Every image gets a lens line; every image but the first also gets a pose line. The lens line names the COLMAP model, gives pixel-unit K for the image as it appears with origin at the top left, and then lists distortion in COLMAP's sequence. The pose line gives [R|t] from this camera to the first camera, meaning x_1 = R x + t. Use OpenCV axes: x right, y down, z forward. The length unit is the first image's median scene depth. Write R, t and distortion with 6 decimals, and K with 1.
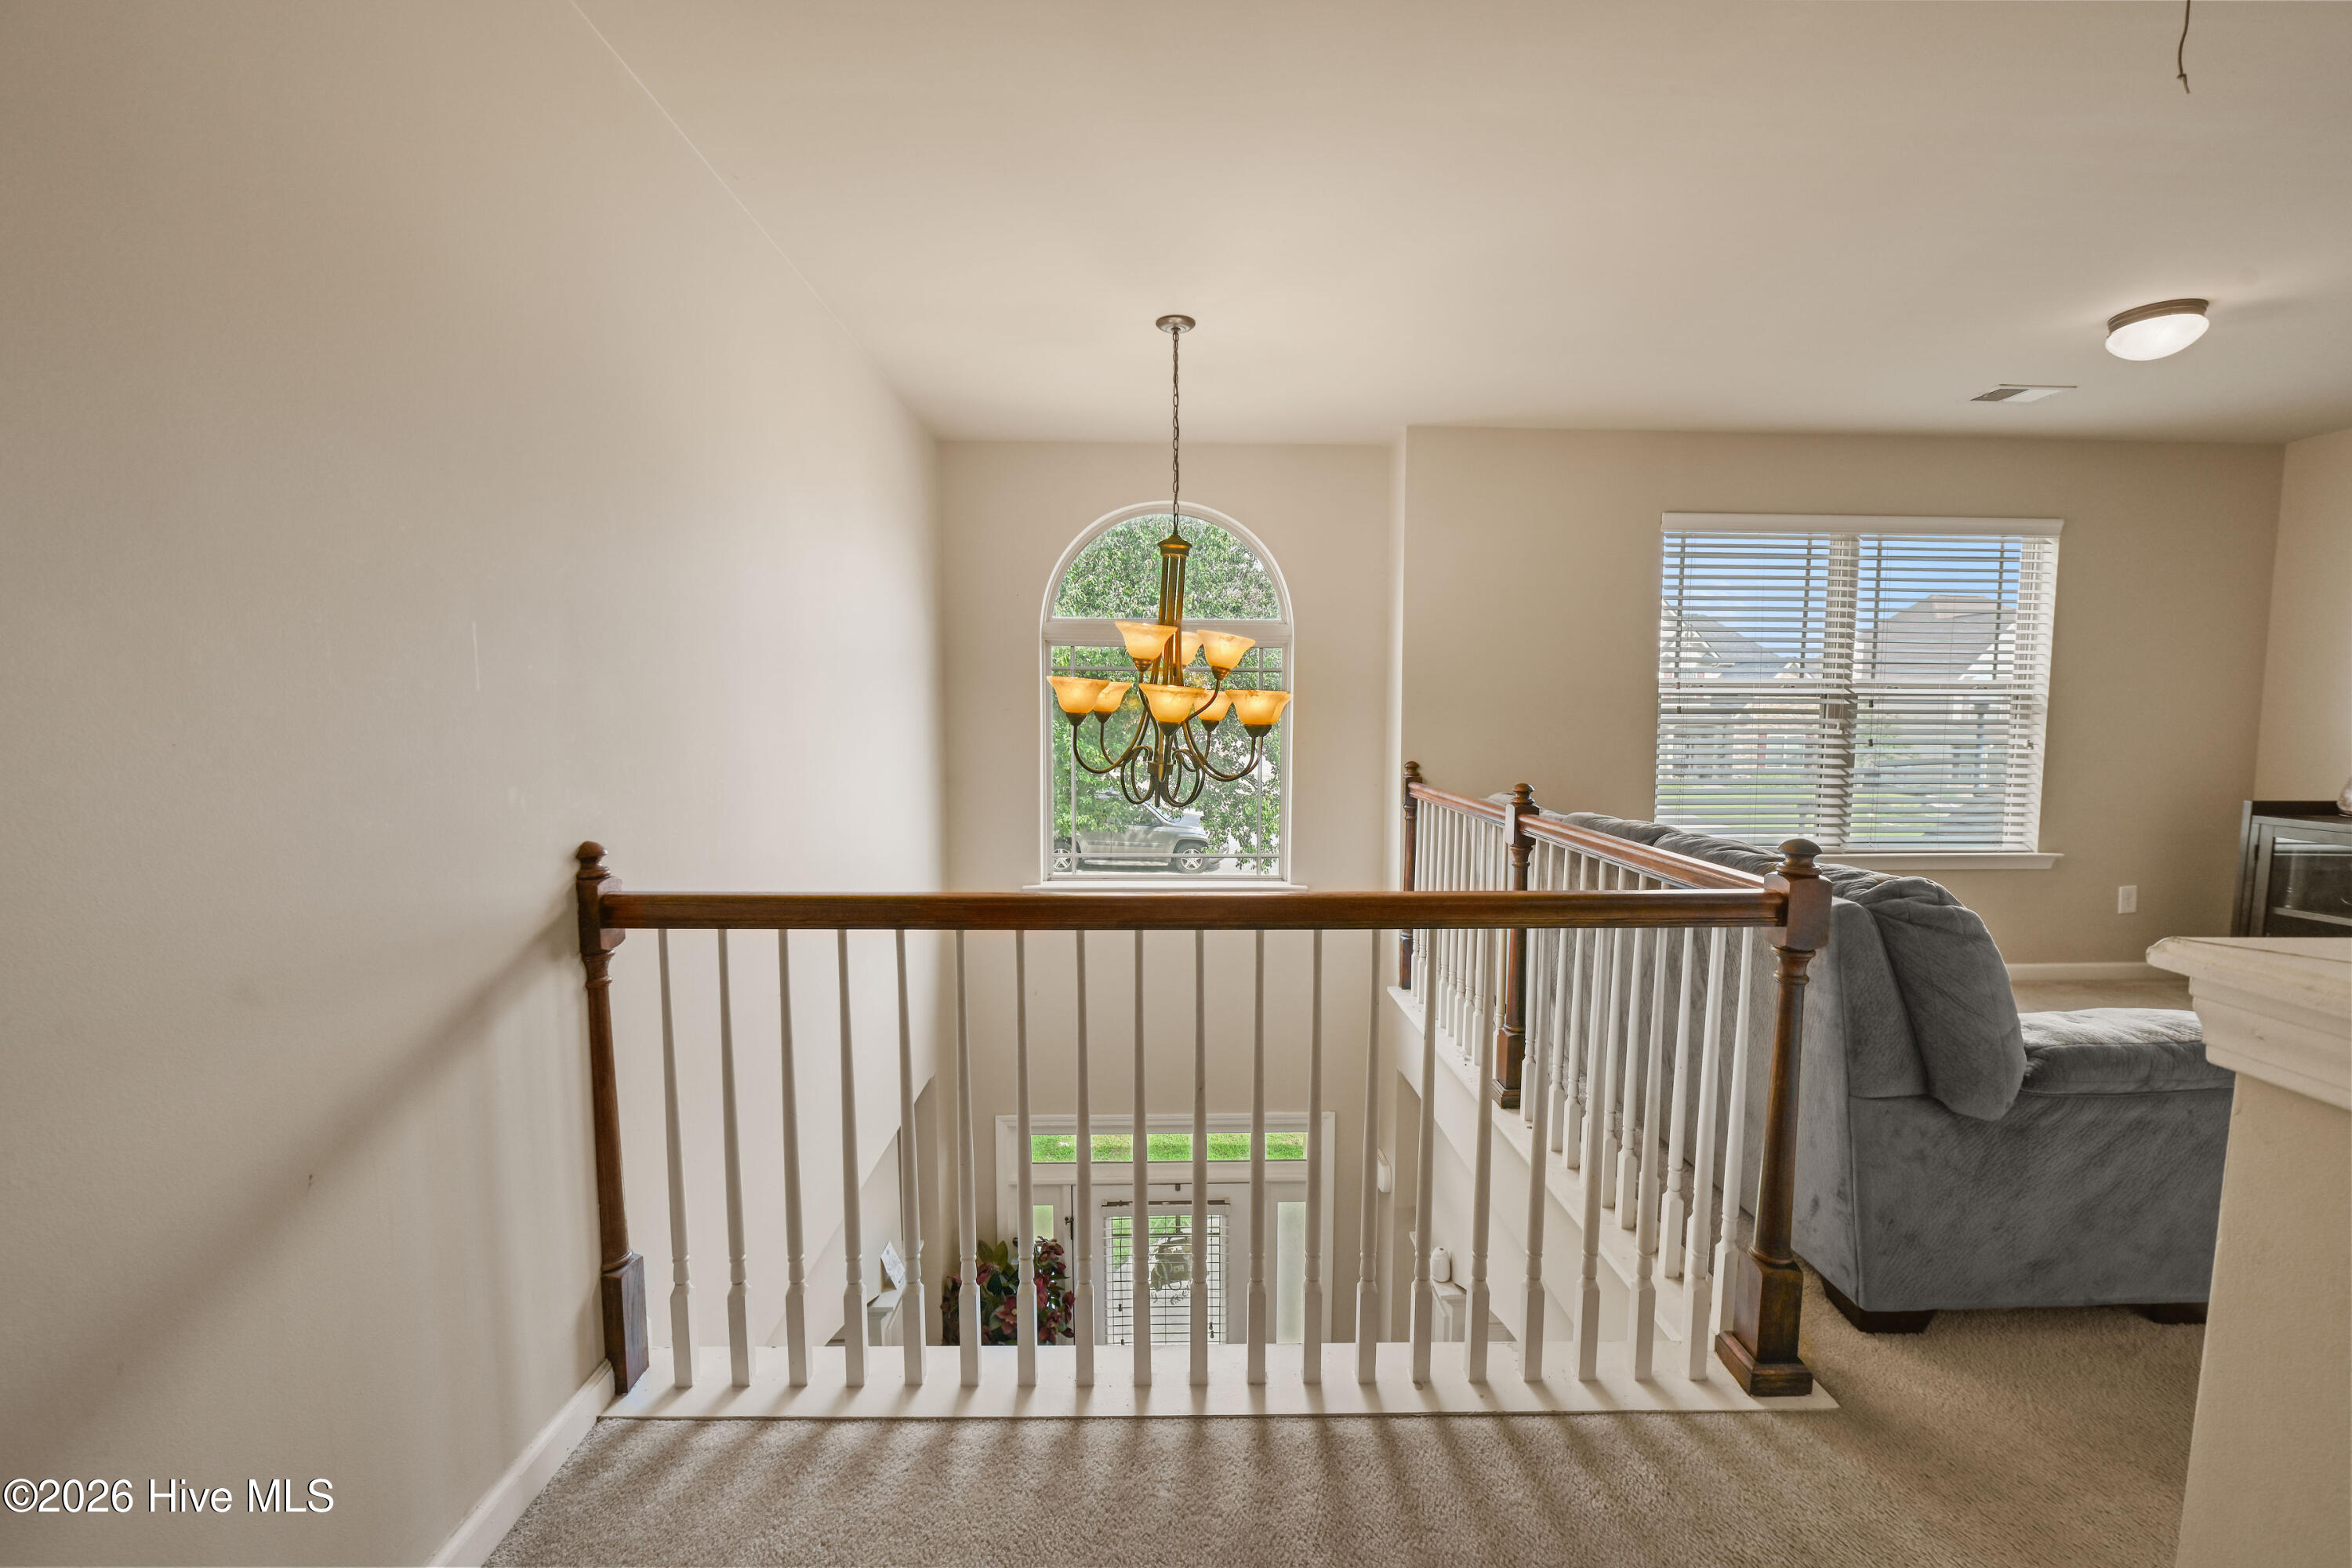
lens RADIAL K [[951.9, 0, 1195.9], [0, 951.9, 795.2], [0, 0, 1]] dist [-0.002575, -0.004212]
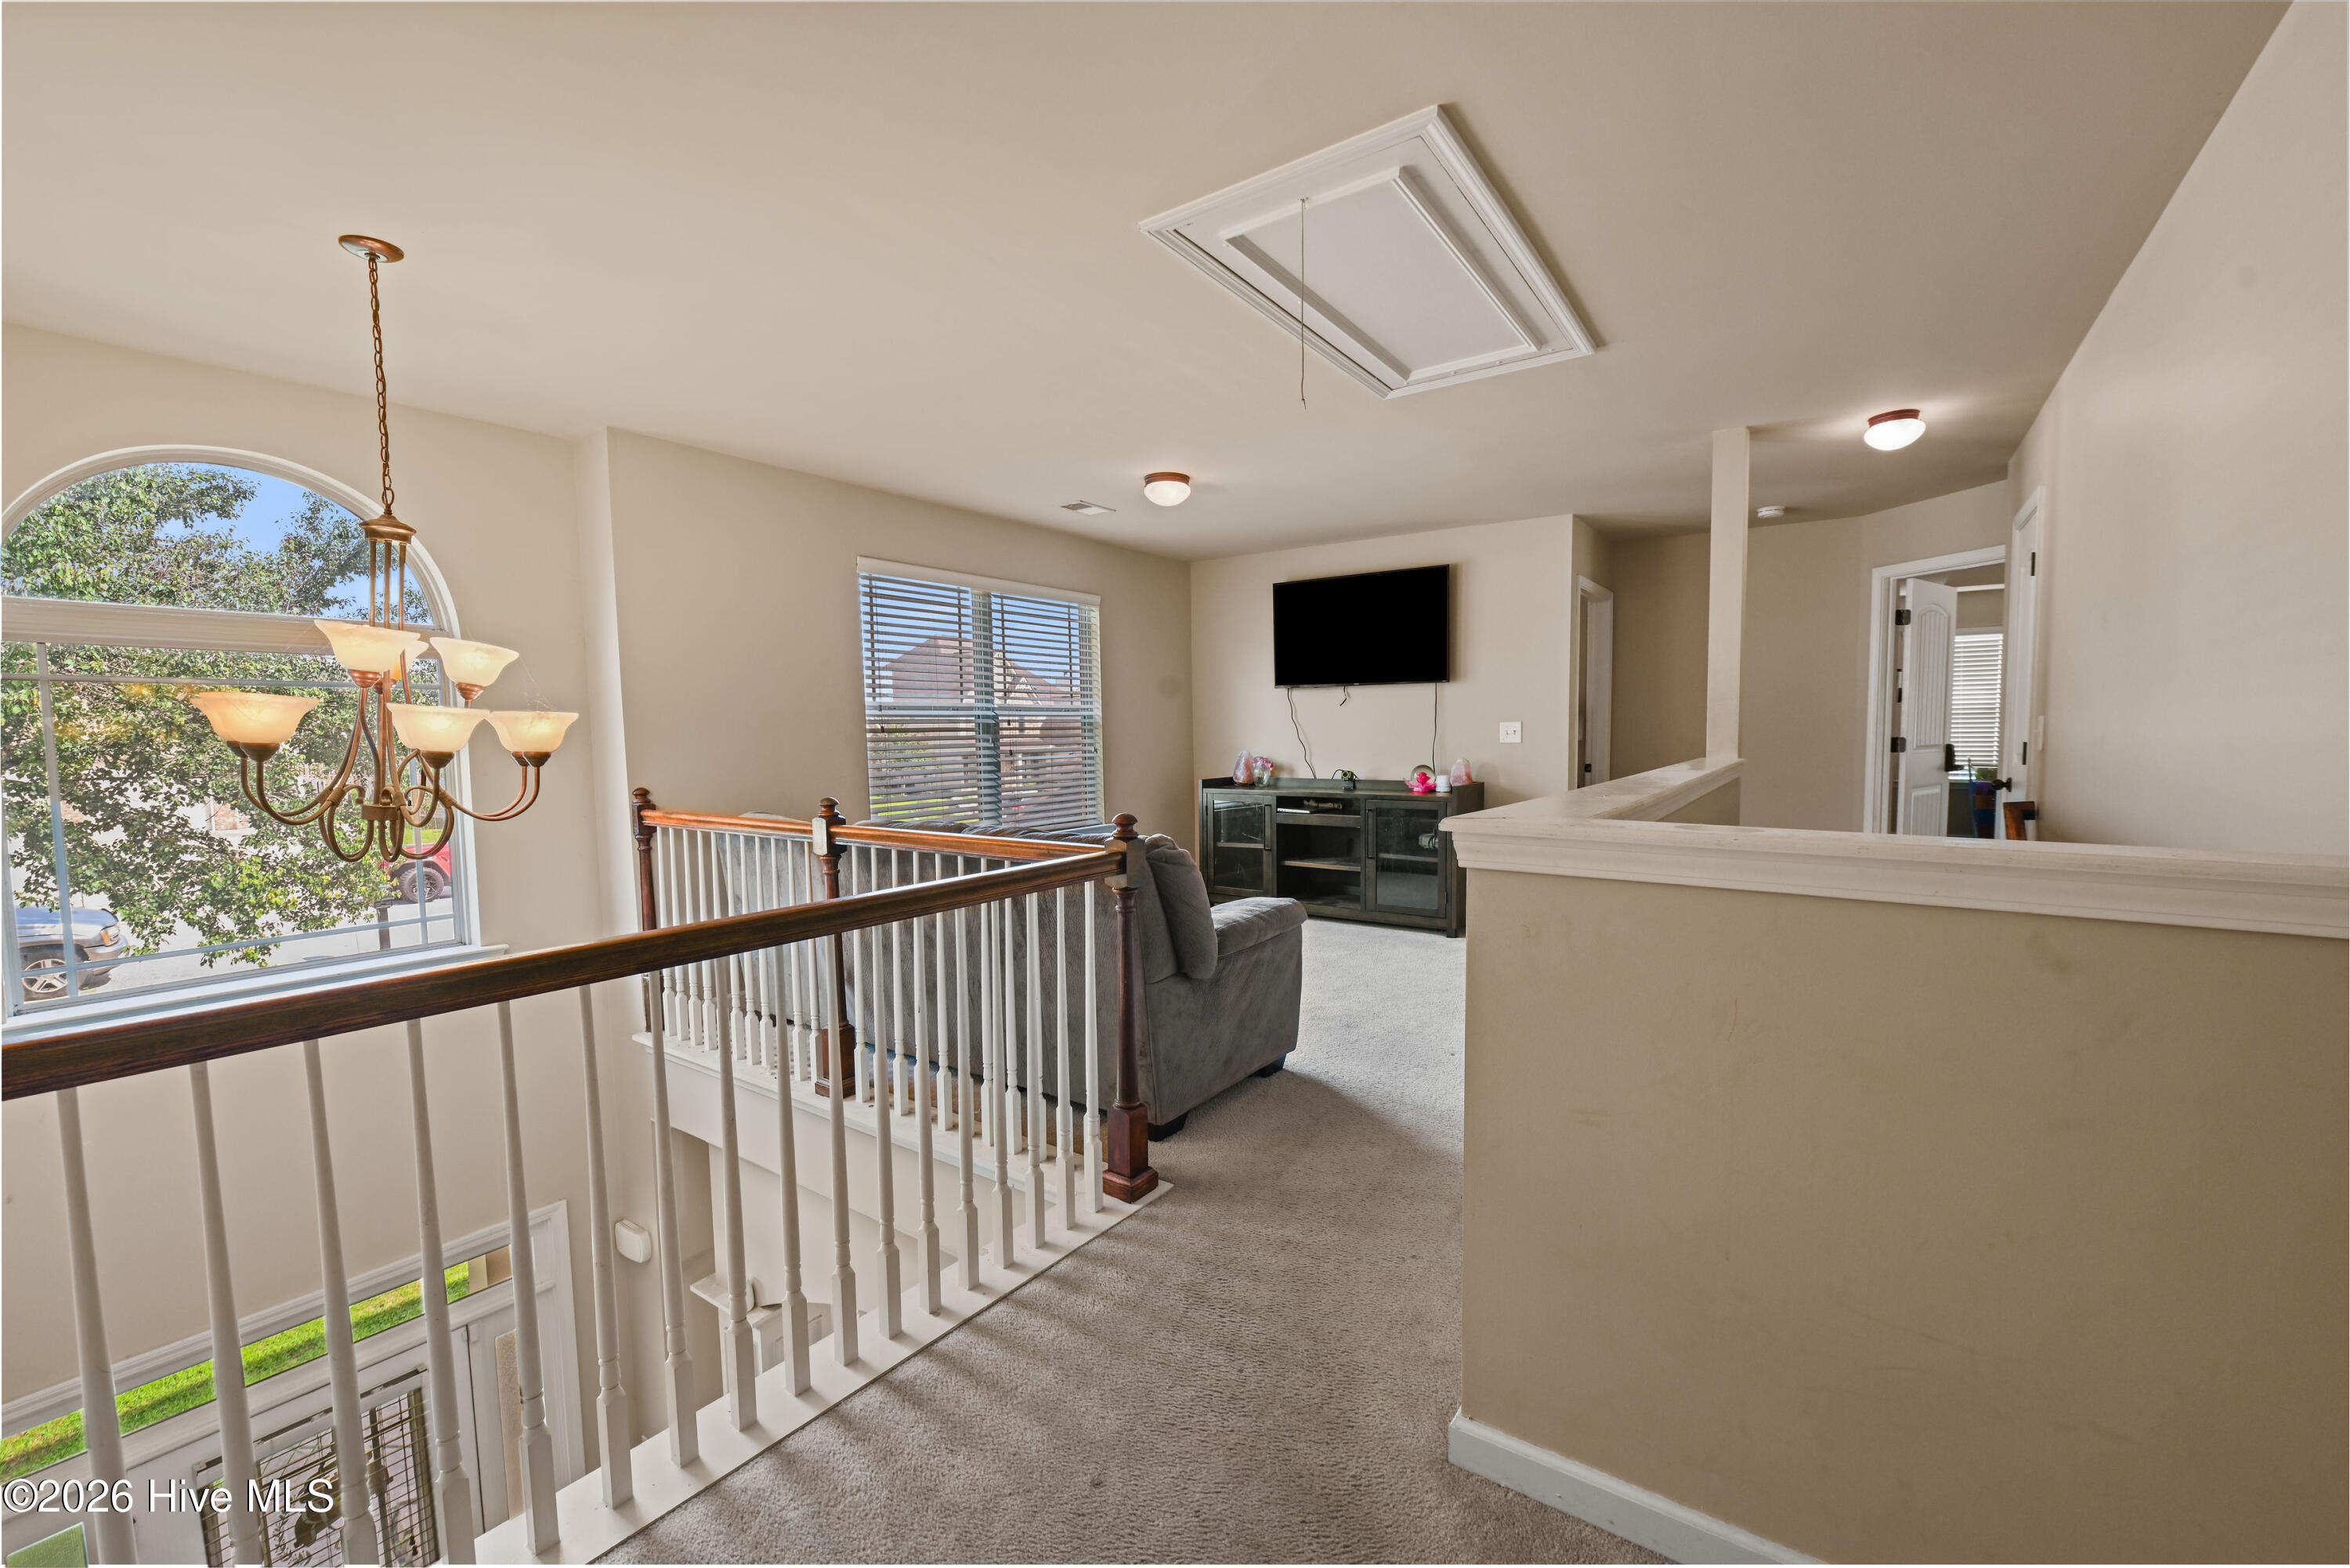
lens RADIAL K [[951.1, 0, 1194.9], [0, 951.1, 795.2], [0, 0, 1]] dist [-0.002575, -0.004212]
pose [[0.603778, -0.067543, 0.794286, -0.267471], [0.085201, 0.996164, 0.019944, -0.001258], [-0.792586, 0.055632, 0.607216, 0.009249]]
